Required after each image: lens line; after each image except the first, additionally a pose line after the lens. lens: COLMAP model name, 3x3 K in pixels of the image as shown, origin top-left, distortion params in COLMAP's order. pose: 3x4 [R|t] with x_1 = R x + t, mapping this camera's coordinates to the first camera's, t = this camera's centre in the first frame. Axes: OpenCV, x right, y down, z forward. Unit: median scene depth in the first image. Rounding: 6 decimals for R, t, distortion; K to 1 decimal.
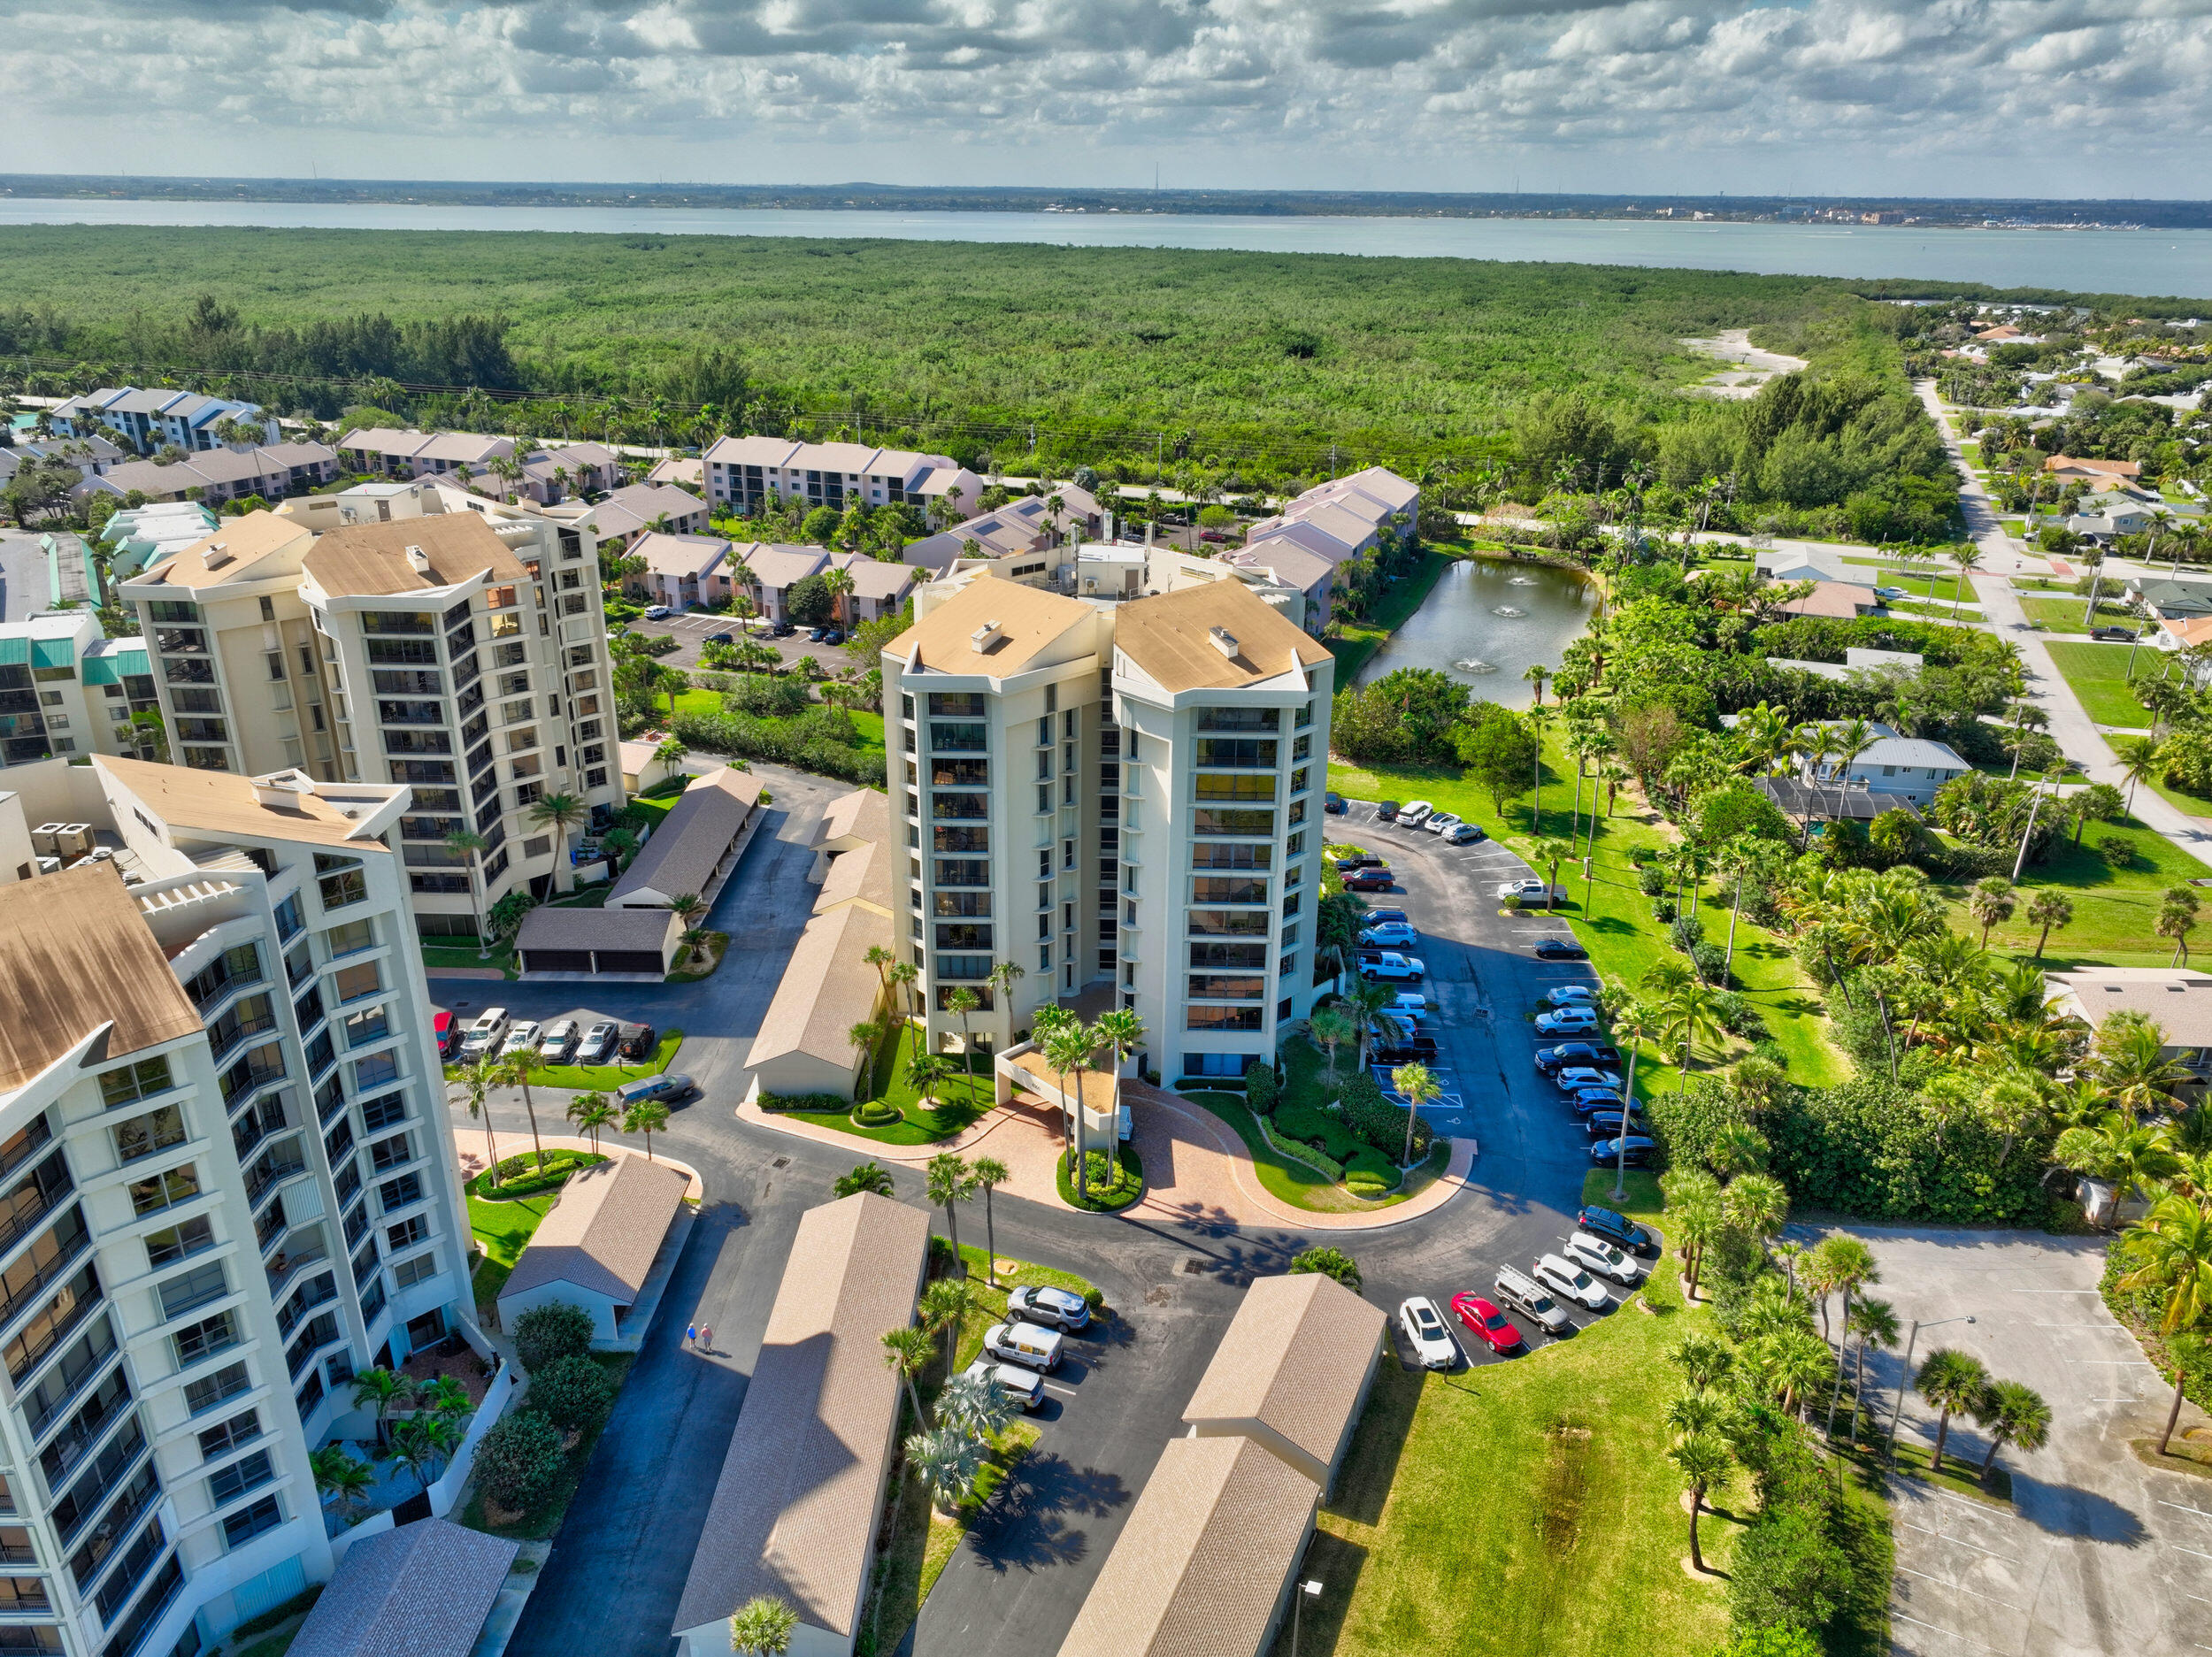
lens RADIAL K [[1552.6, 0, 1106.0], [0, 1552.6, 828.5], [0, 0, 1]] dist [-0.000131, 0.015270]
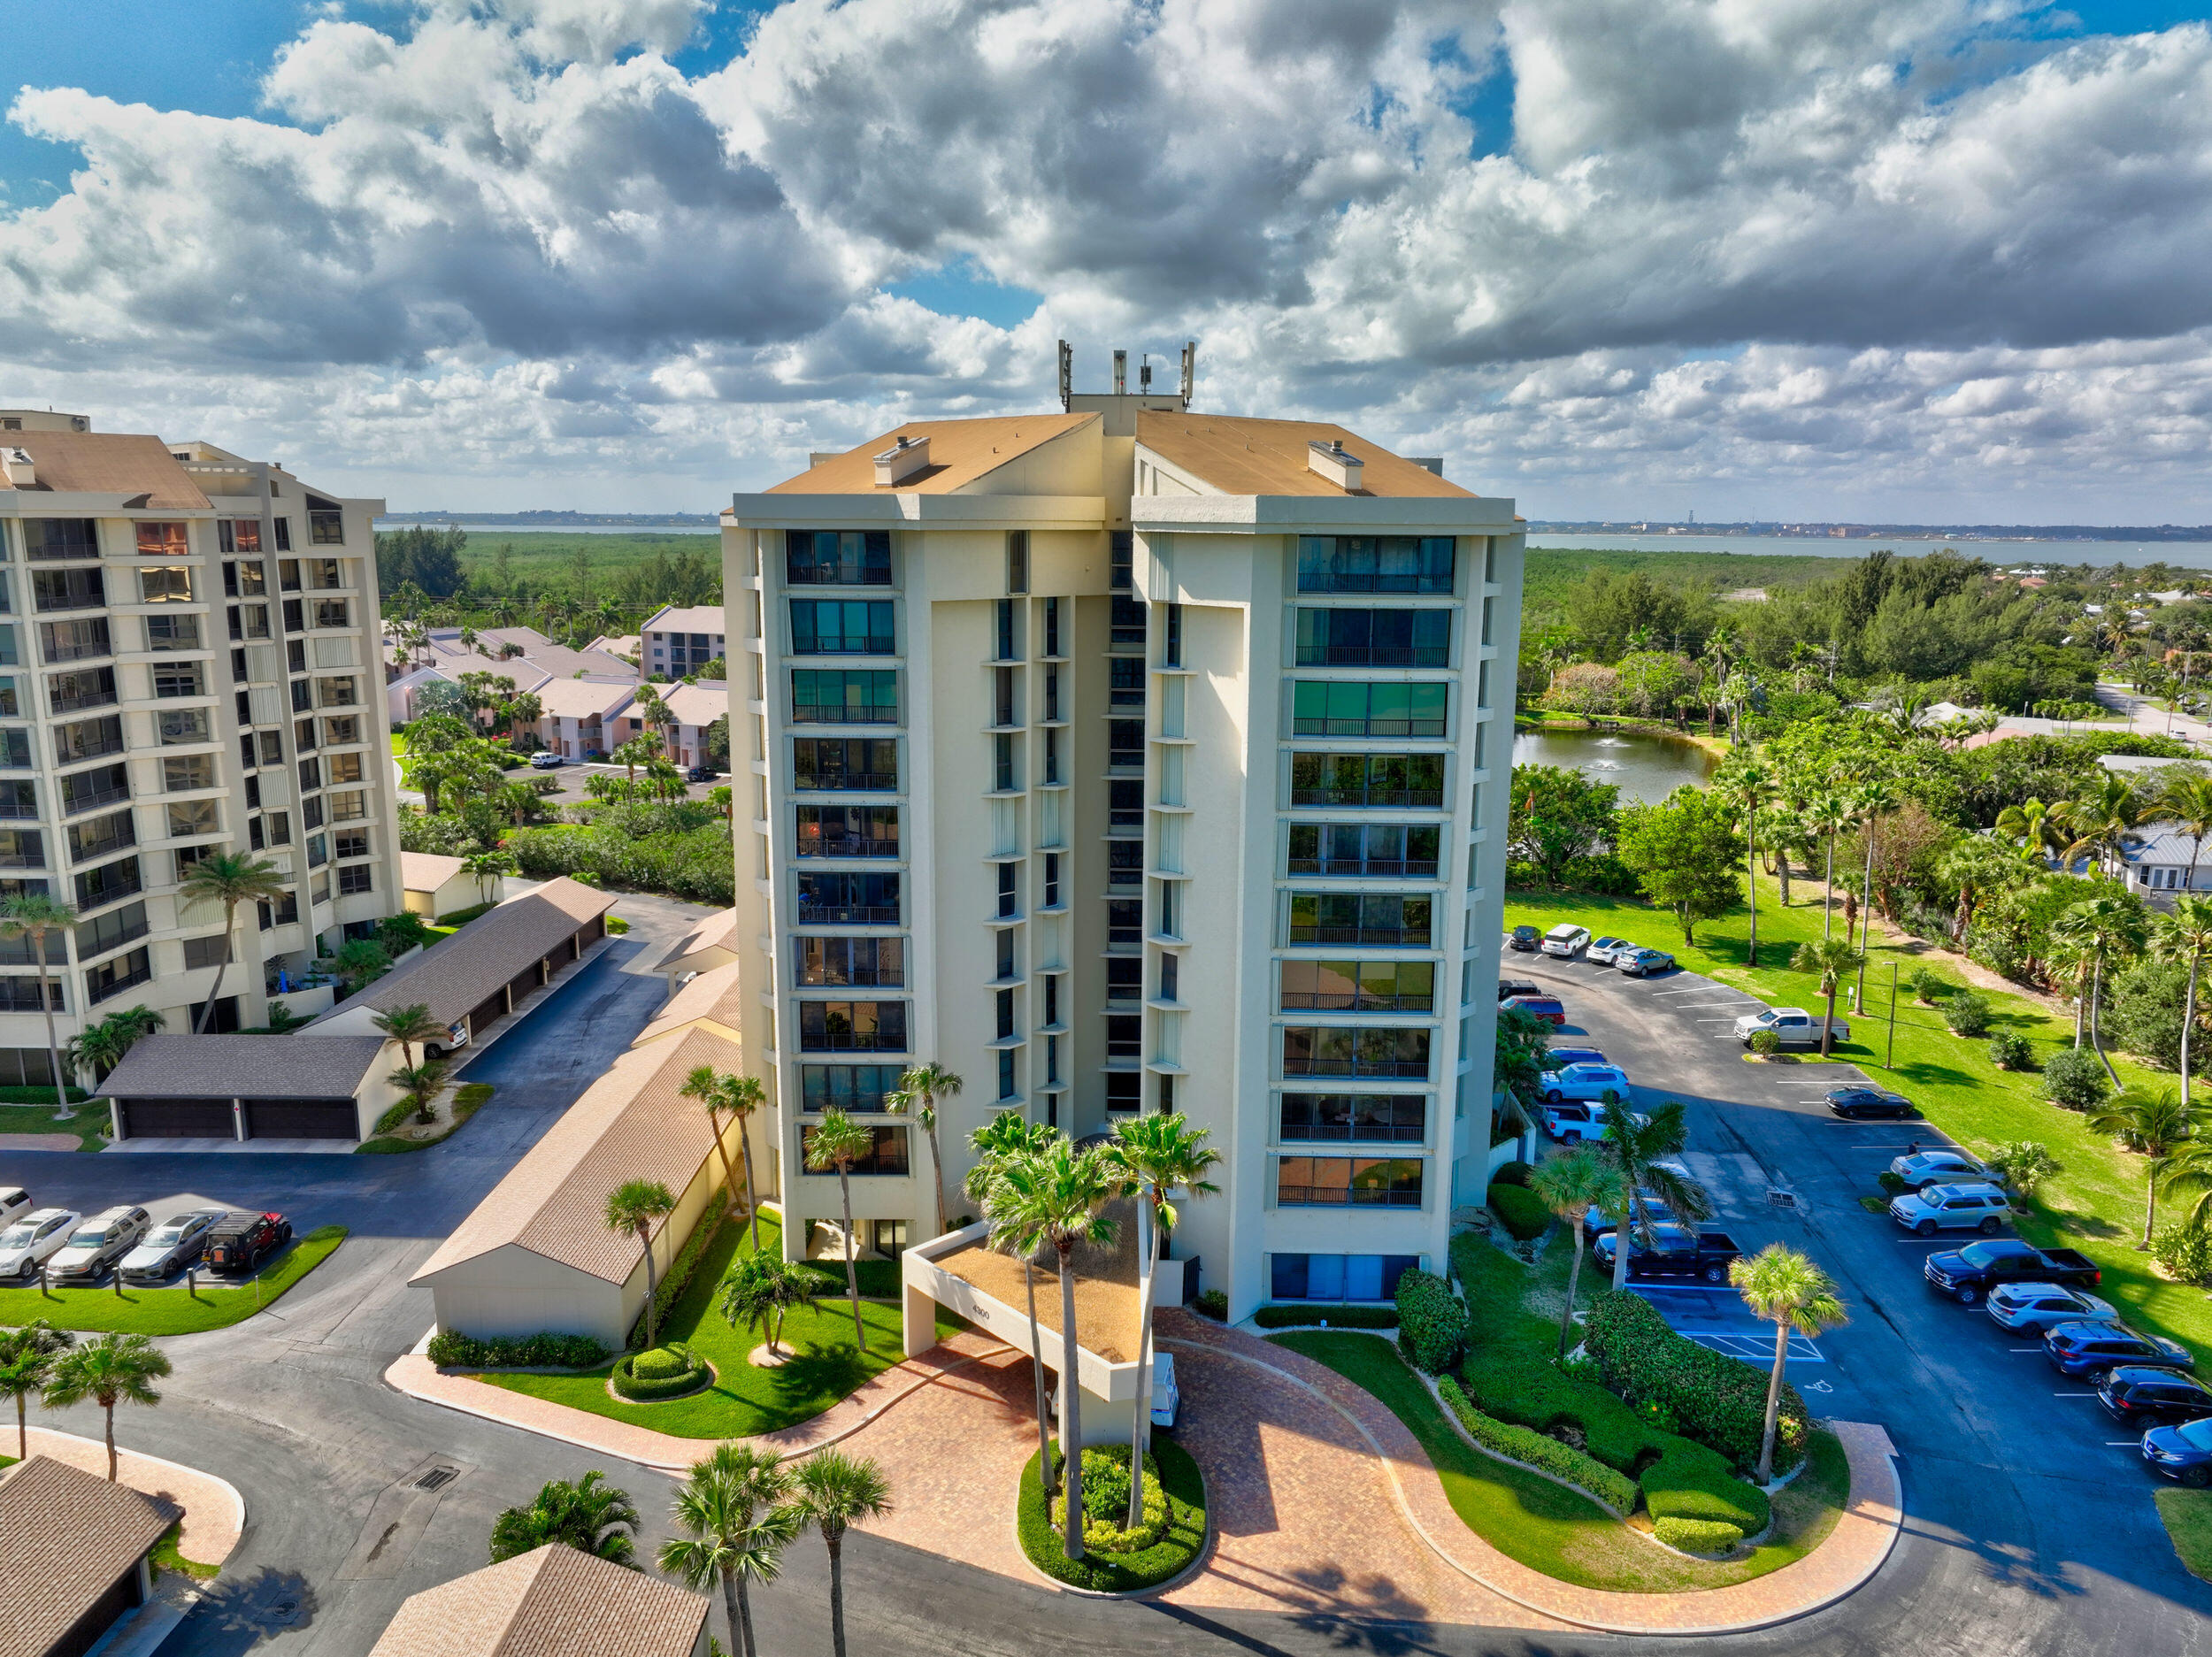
lens RADIAL K [[1552.6, 0, 1106.0], [0, 1552.6, 828.5], [0, 0, 1]] dist [-0.000131, 0.015270]
pose [[0.999995, -0.003085, 0.000625, -0.004937], [0.003147, 0.980954, -0.194215, 0.102013], [-0.000014, 0.194216, 0.980959, 0.445719]]
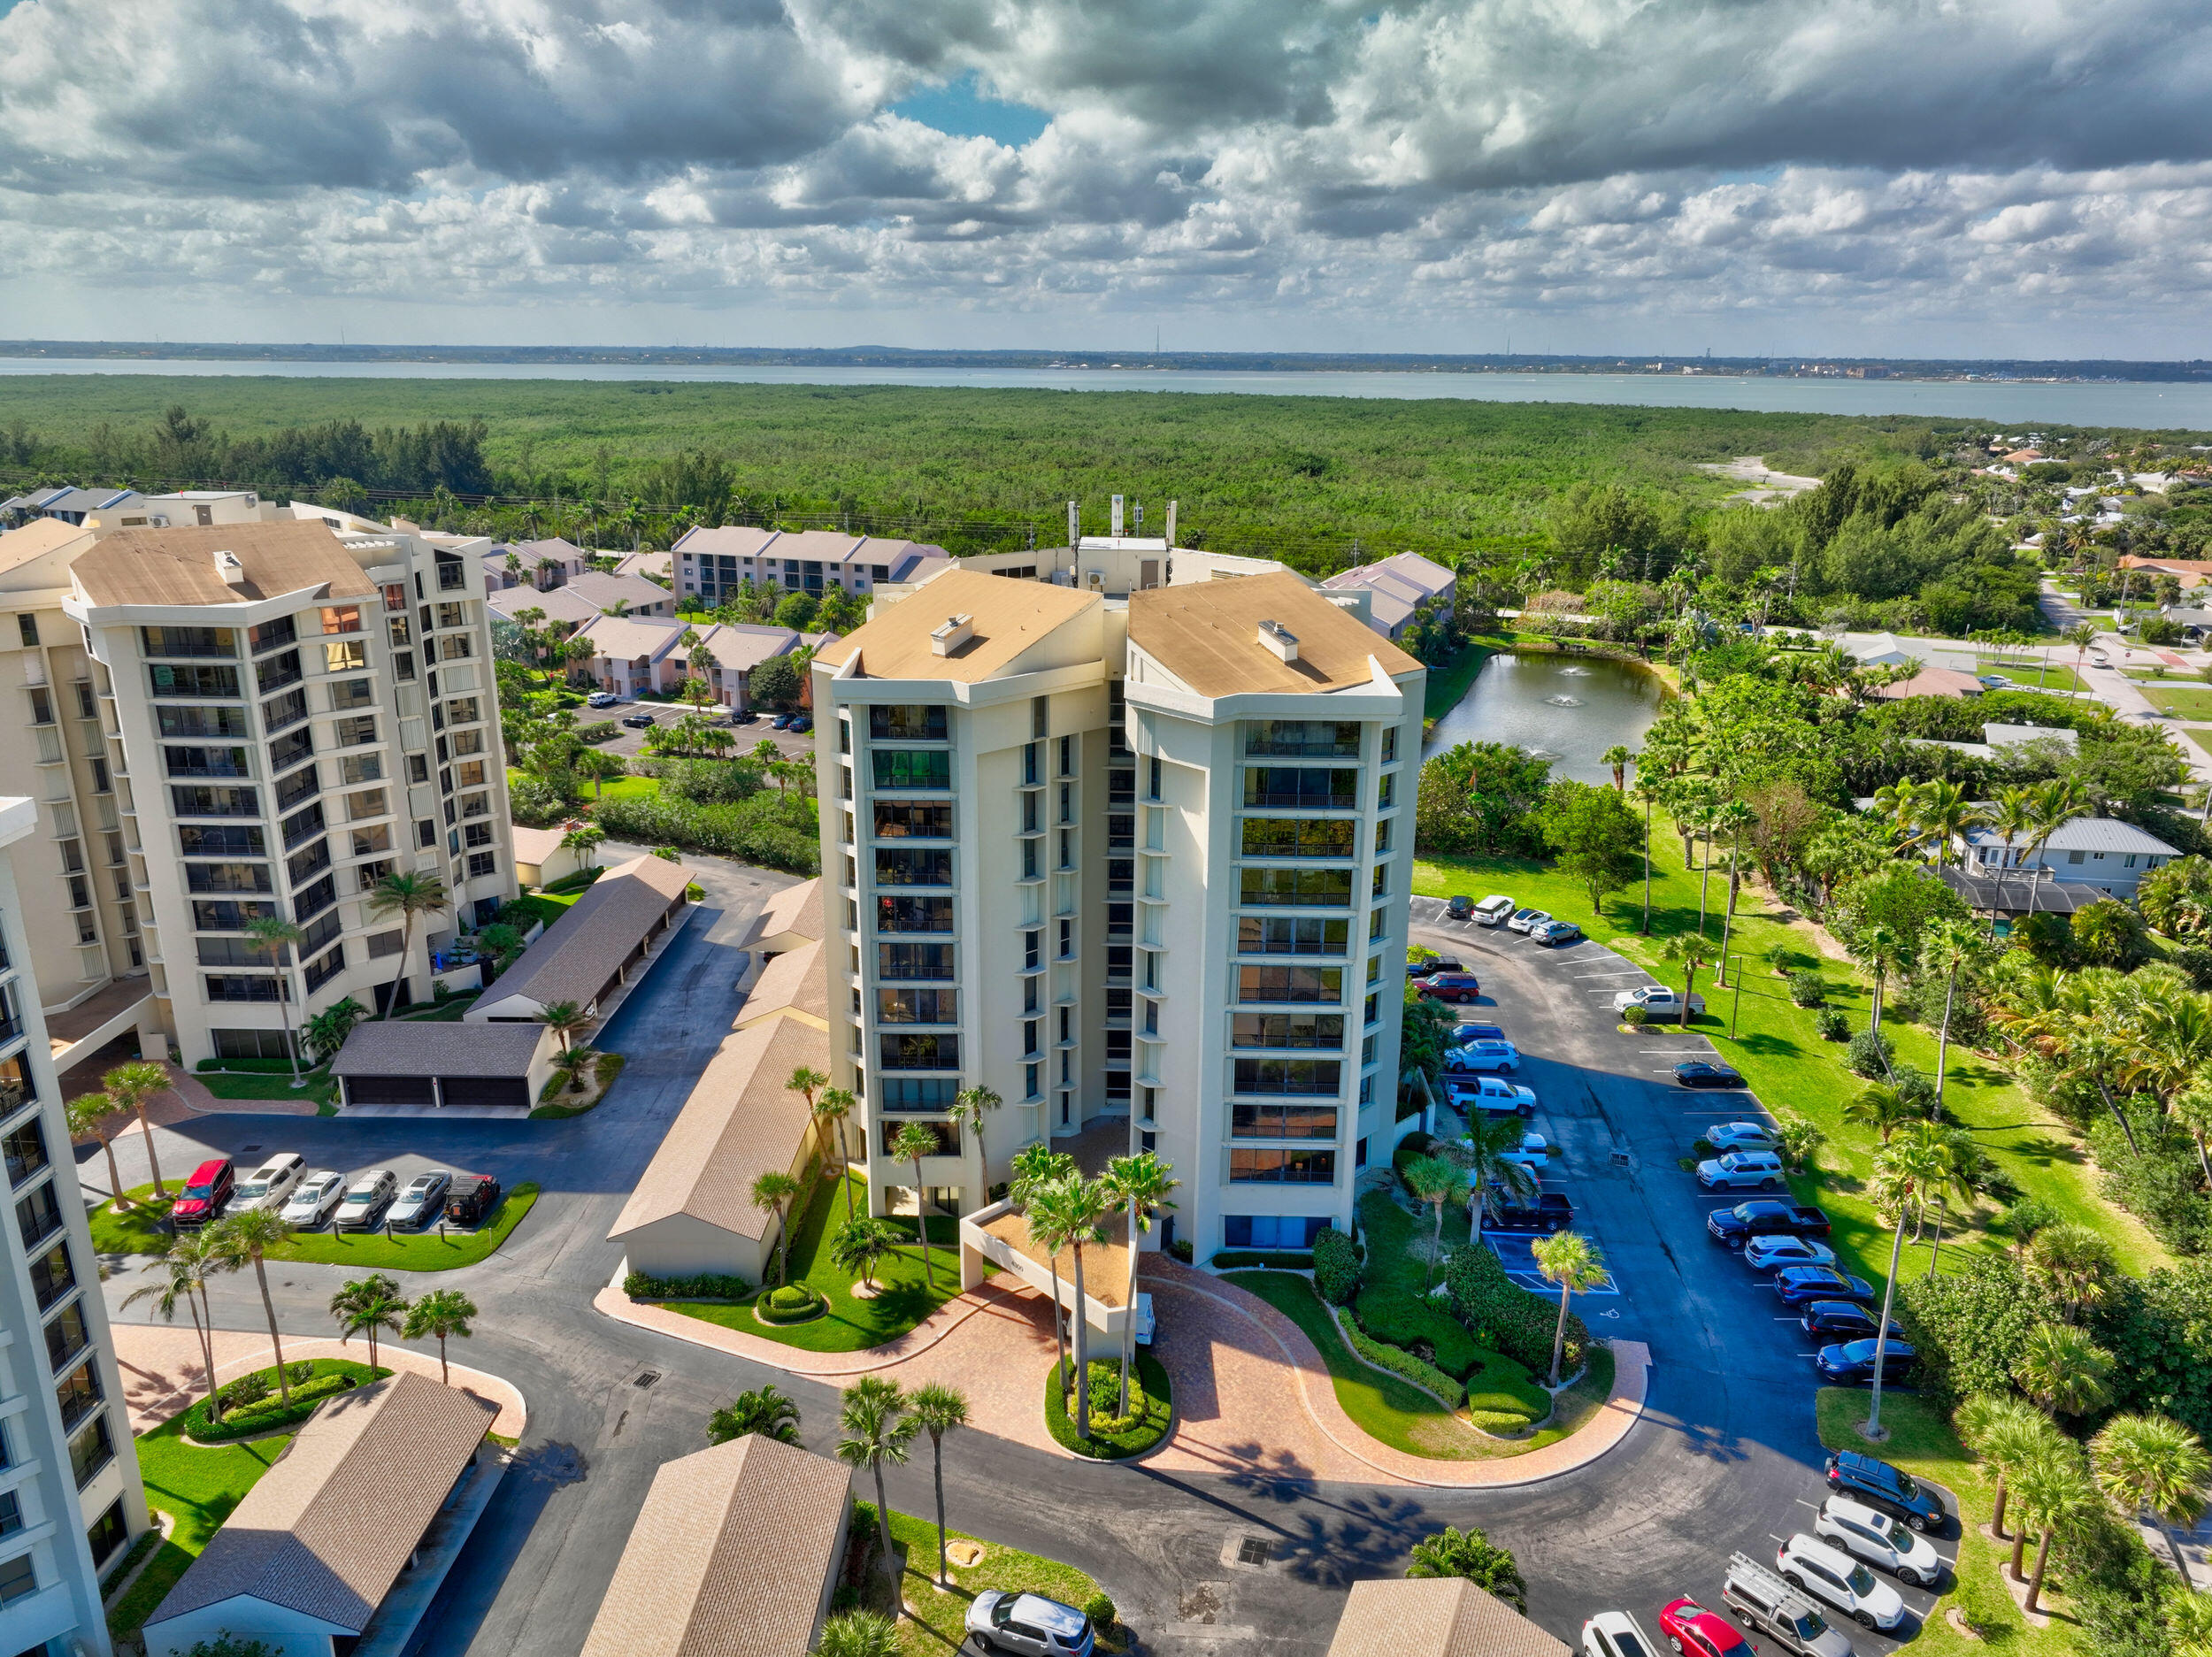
lens RADIAL K [[1552.6, 0, 1106.0], [0, 1552.6, 828.5], [0, 0, 1]] dist [-0.000131, 0.015270]
pose [[0.999997, -0.001268, -0.001959, -0.003085], [0.001080, 0.995637, -0.093305, 0.032239], [0.002069, 0.093302, 0.995636, 0.259208]]
